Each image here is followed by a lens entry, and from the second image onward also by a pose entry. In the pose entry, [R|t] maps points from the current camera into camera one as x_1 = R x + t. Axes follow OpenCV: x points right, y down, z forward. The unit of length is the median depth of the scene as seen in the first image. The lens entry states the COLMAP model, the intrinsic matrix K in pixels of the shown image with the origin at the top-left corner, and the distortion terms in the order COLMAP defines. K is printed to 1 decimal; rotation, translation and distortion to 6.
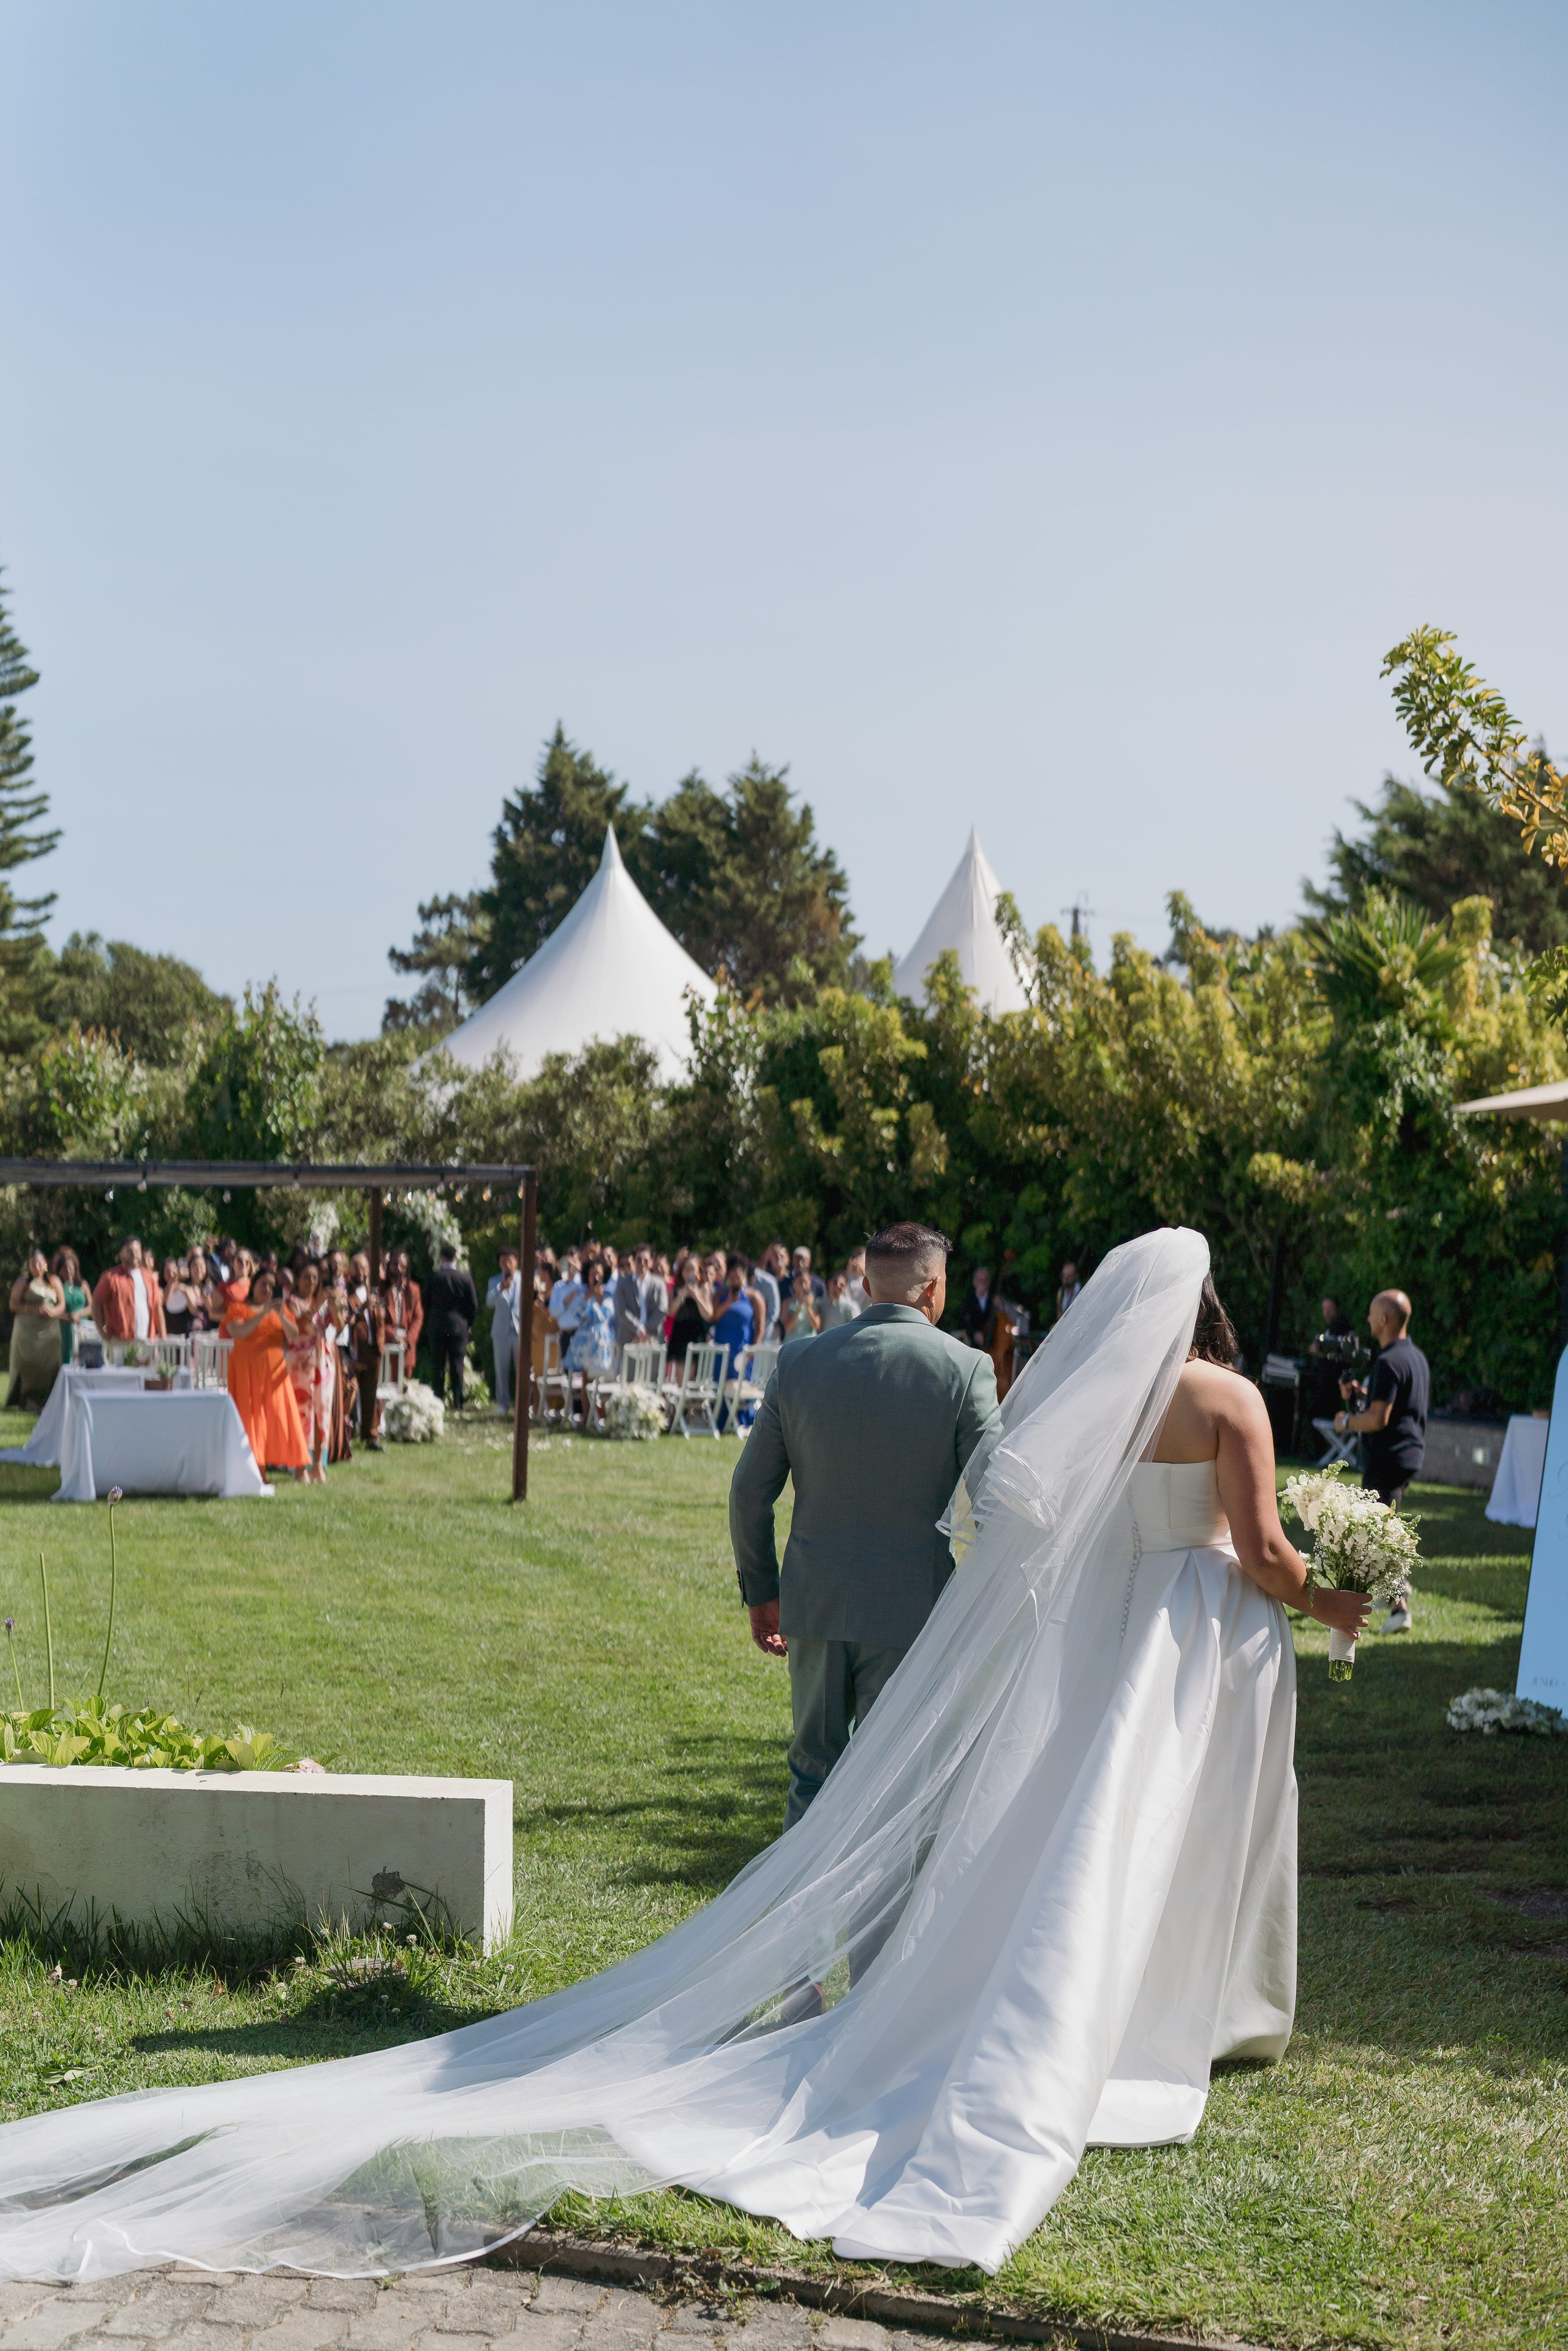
lens RADIAL K [[3315.2, 0, 738.7], [0, 3315.2, 1254.5], [0, 0, 1]] dist [0.204484, -0.954207]
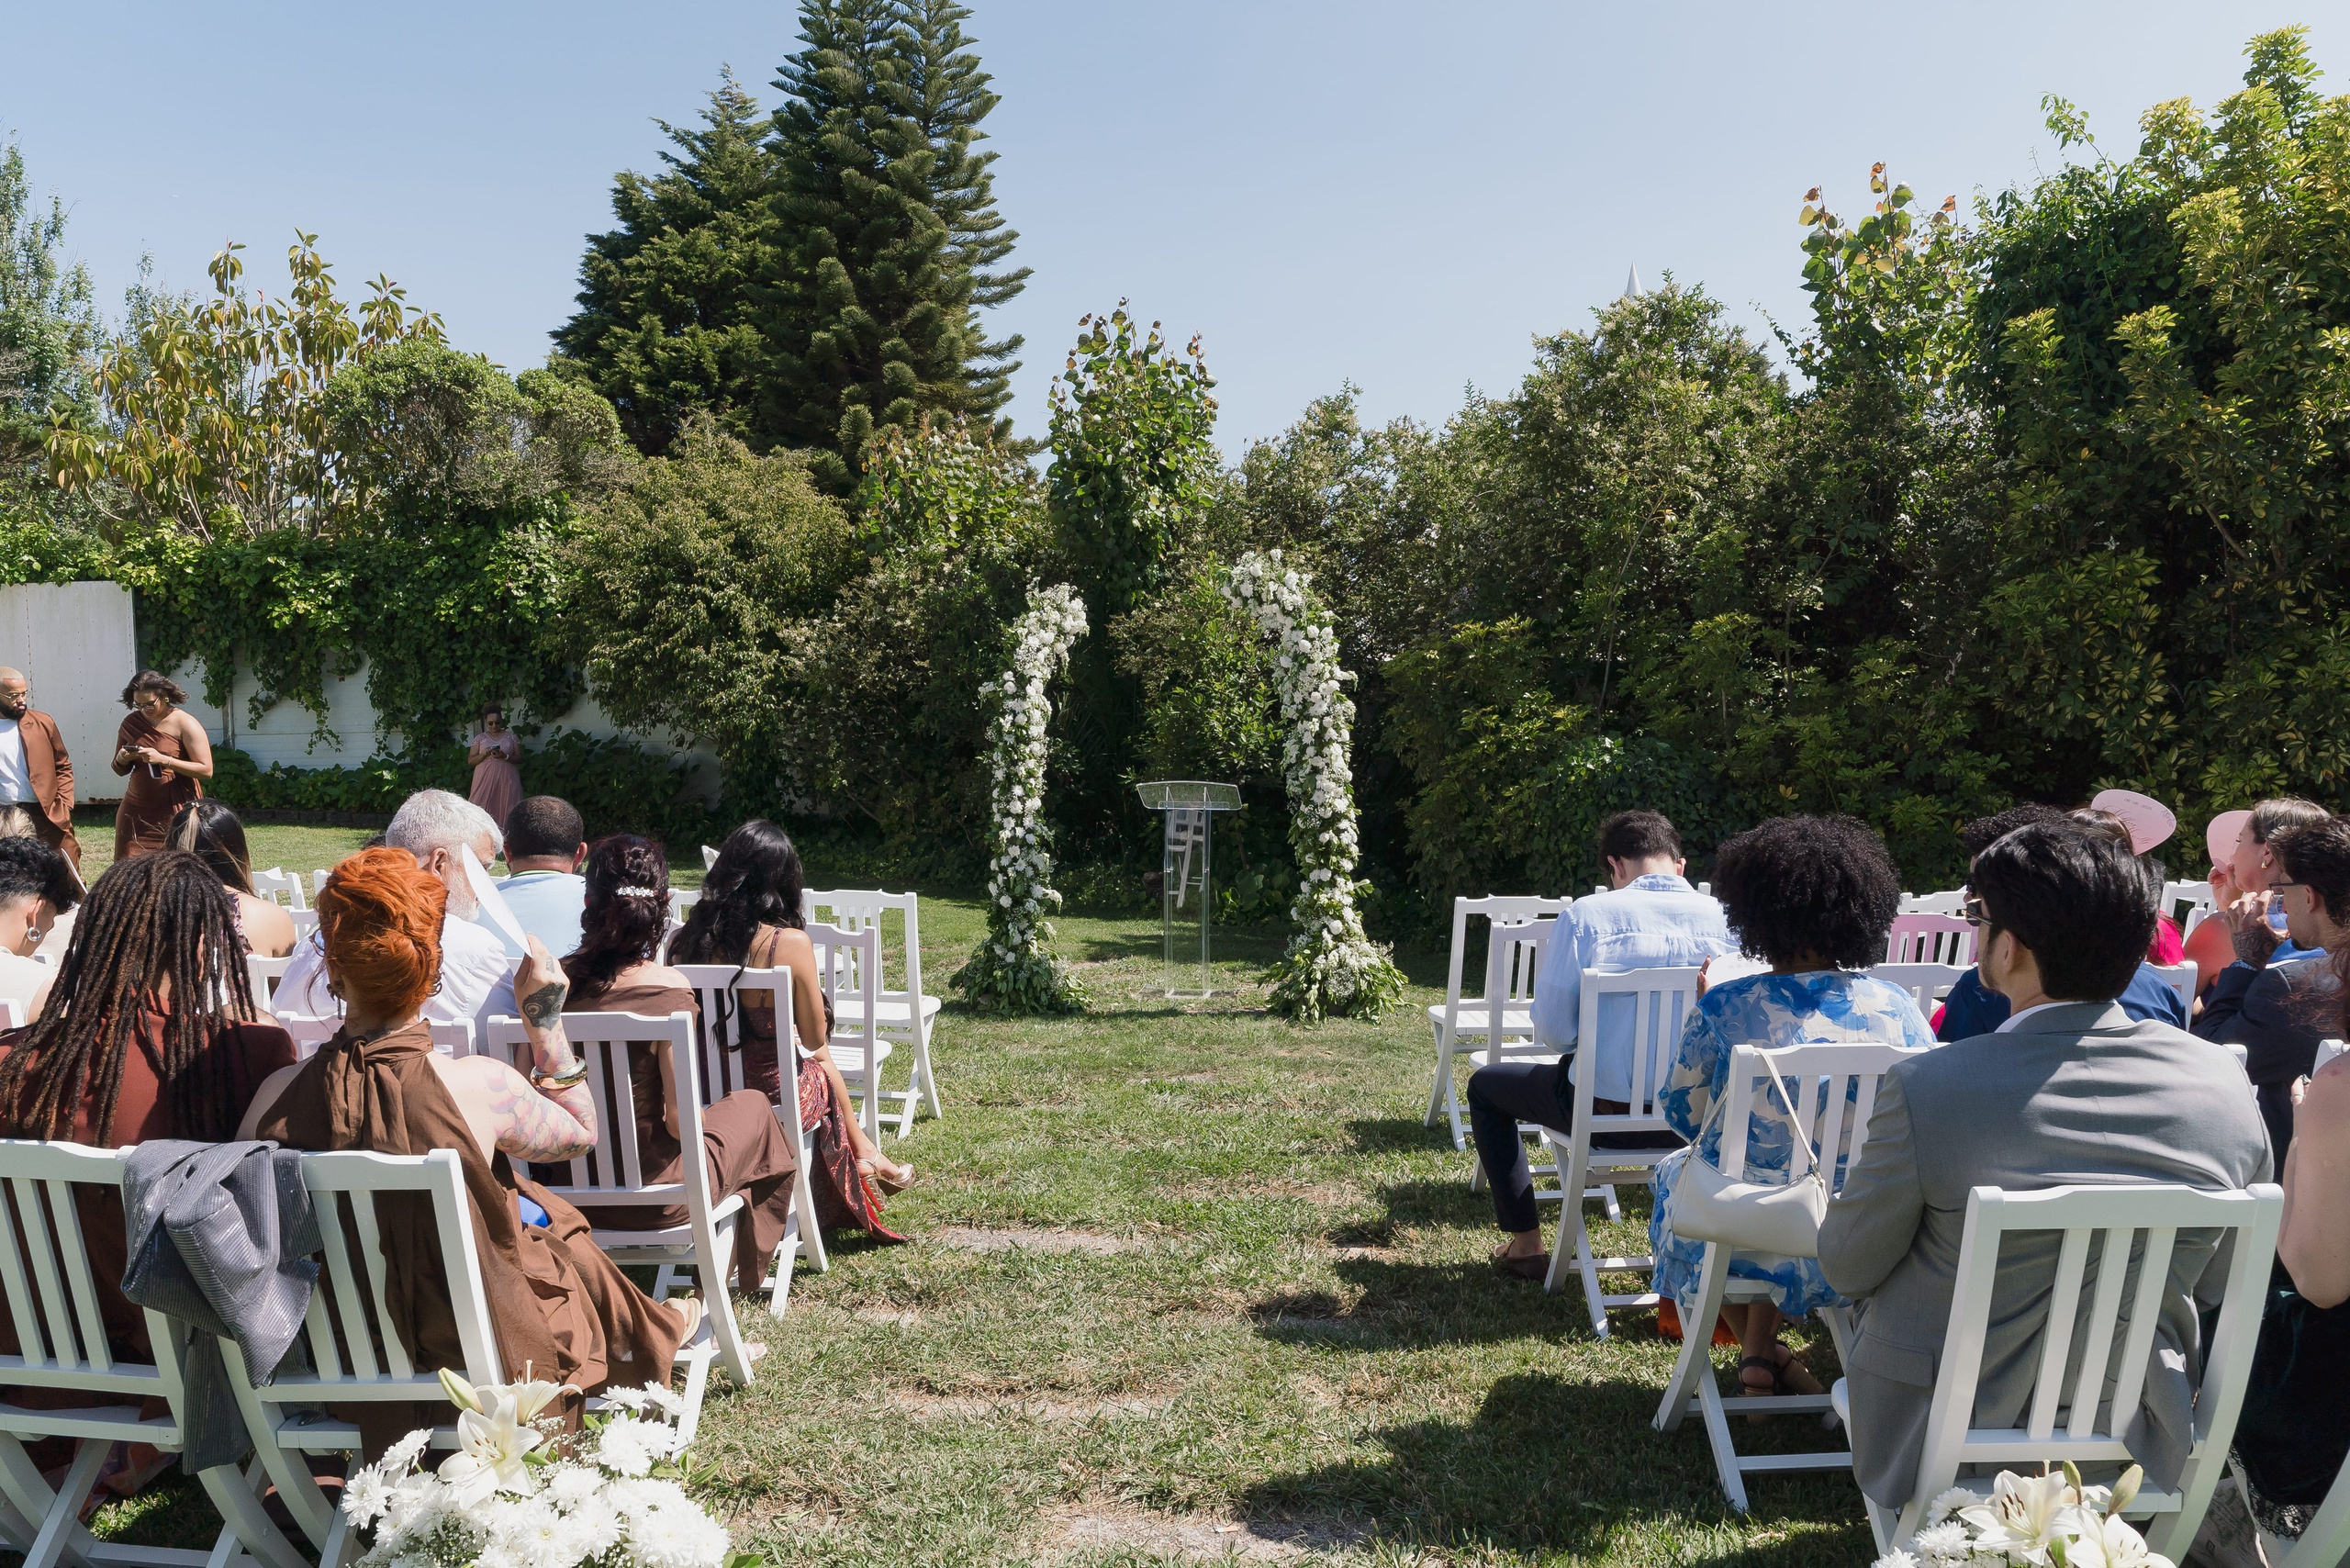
lens RADIAL K [[1723.7, 0, 1136.3], [0, 1723.7, 793.9], [0, 0, 1]] dist [-0.017586, -0.004133]
pose [[0.952381, -0.002466, -0.304900, -0.034191], [0.012184, 0.999476, 0.029973, 0.006639], [0.304667, -0.032261, 0.951913, 0.681431]]
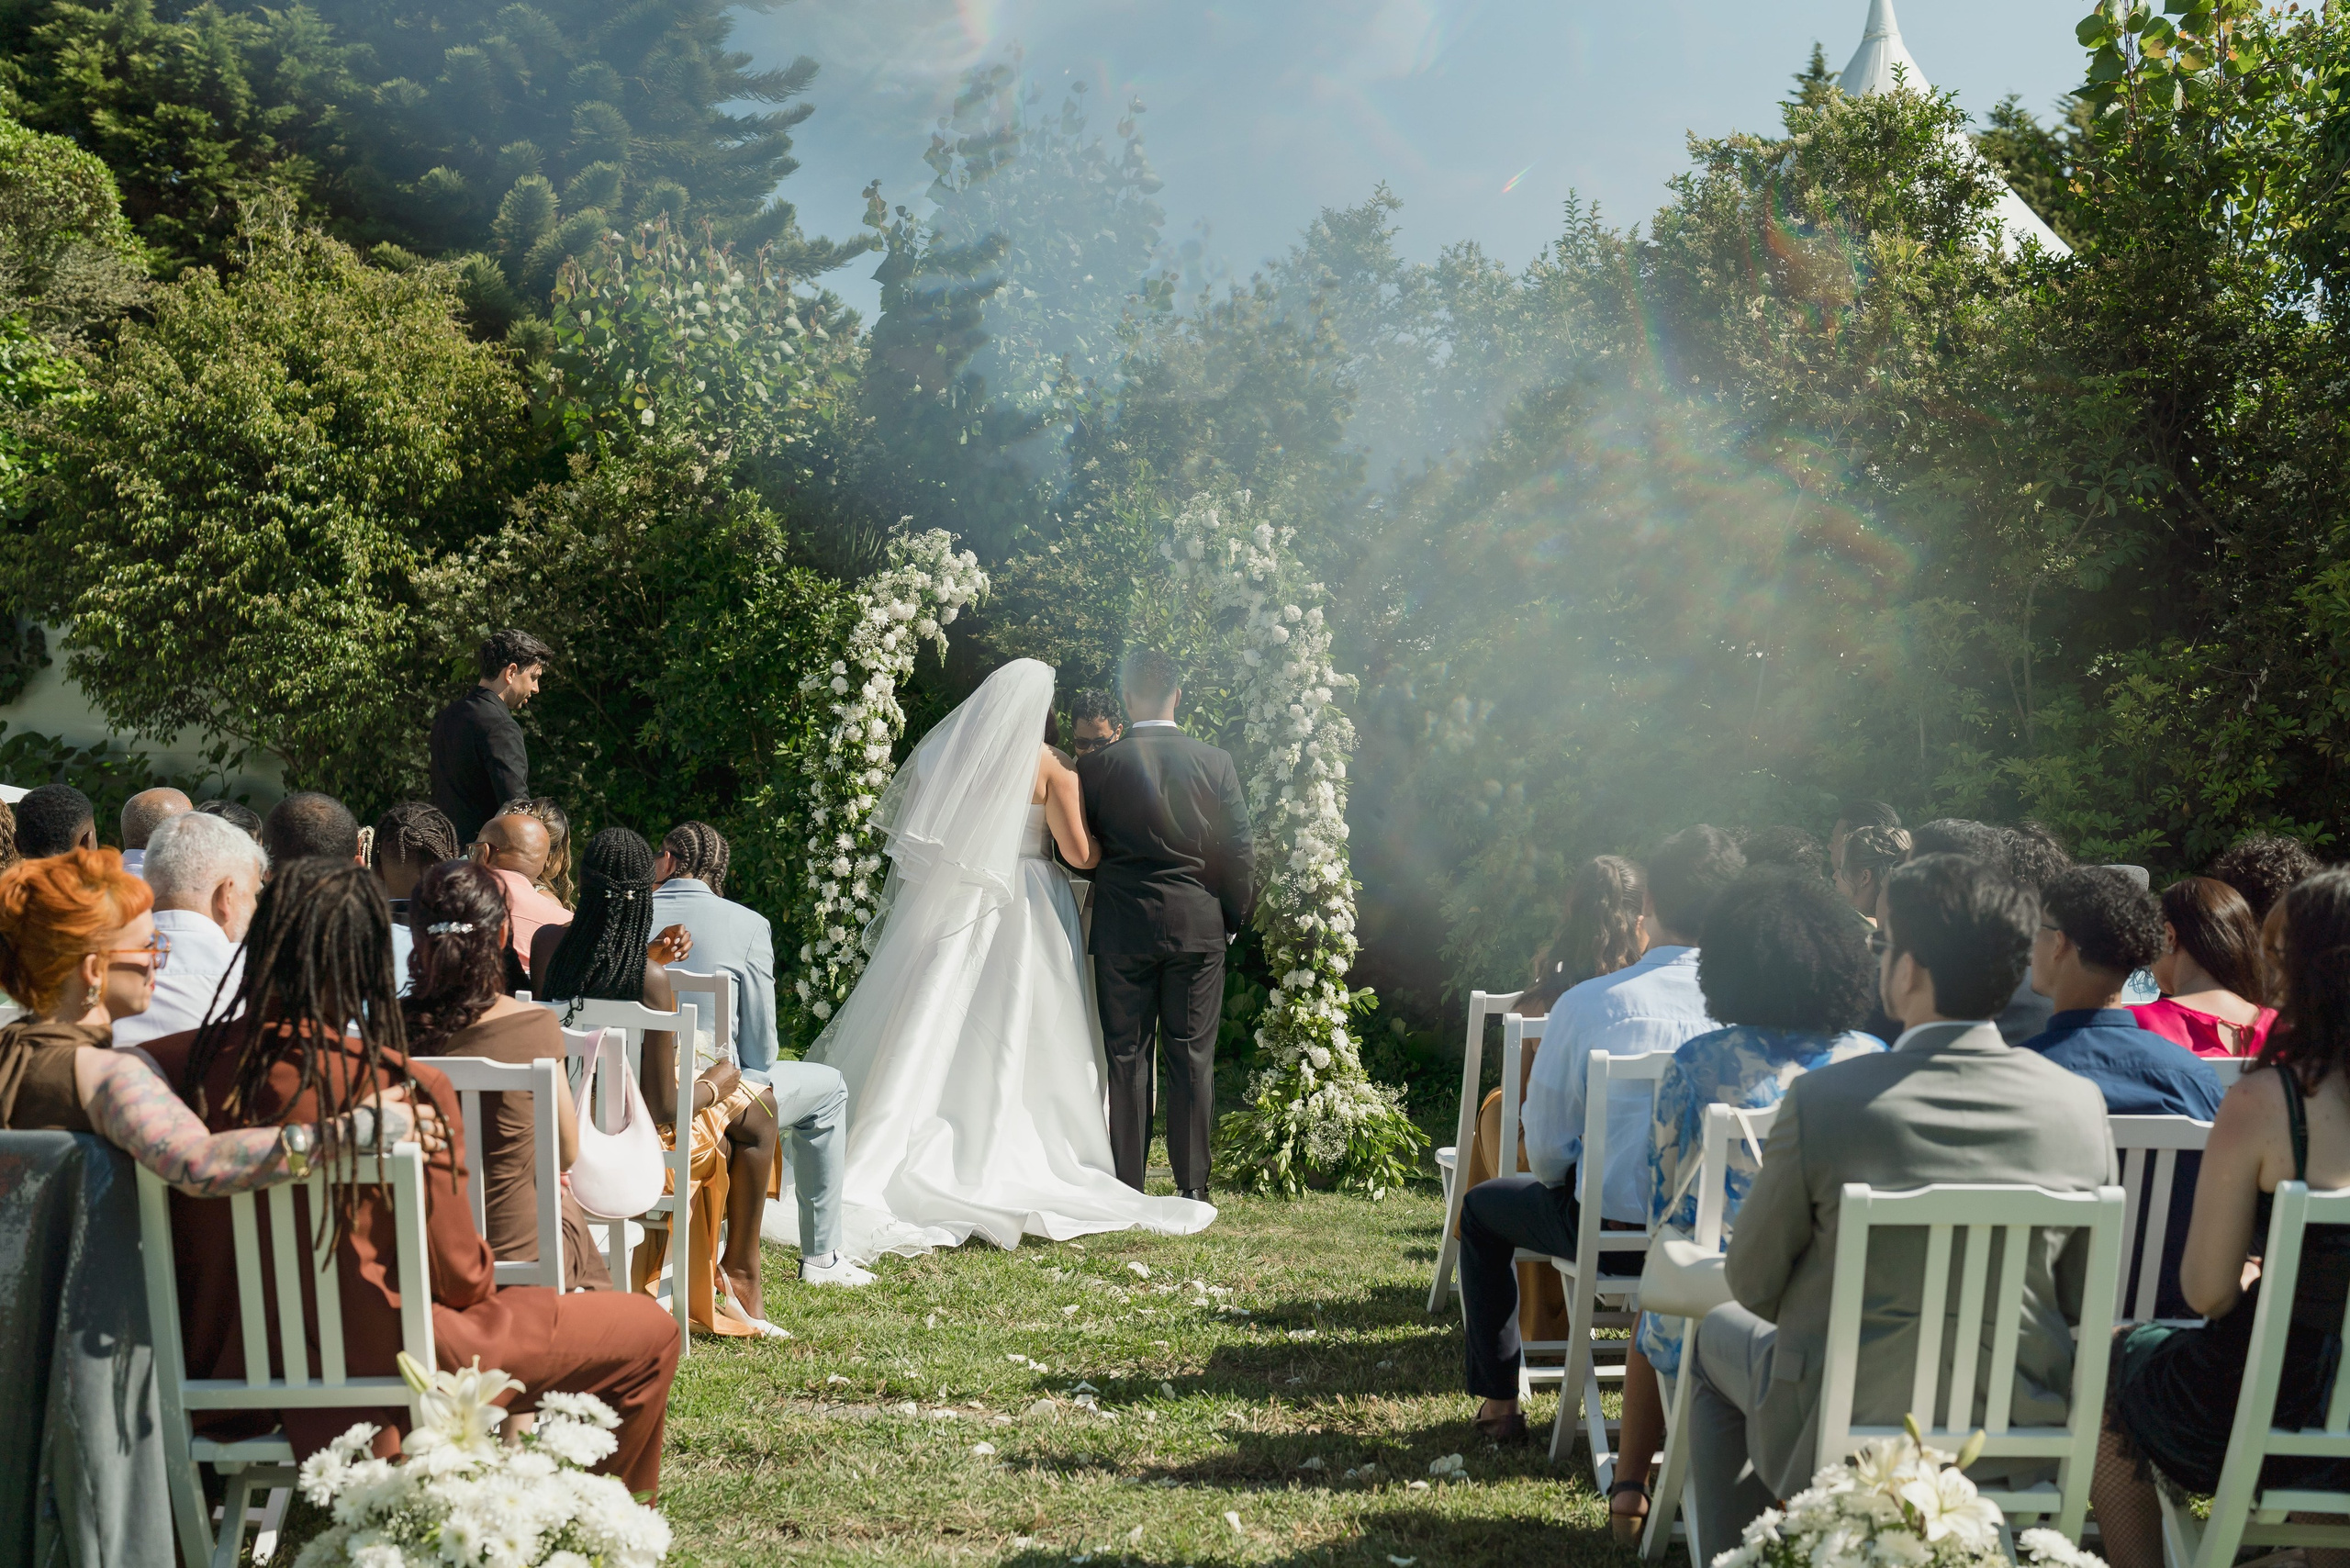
lens RADIAL K [[3310.3, 0, 1175.0], [0, 3310.3, 784.0], [0, 0, 1]] dist [-0.005488, -0.019952]
pose [[0.968648, 0.012146, -0.248141, -0.020237], [-0.012421, 0.999923, 0.000457, 0.007303], [0.248127, 0.002640, 0.968724, 0.625338]]
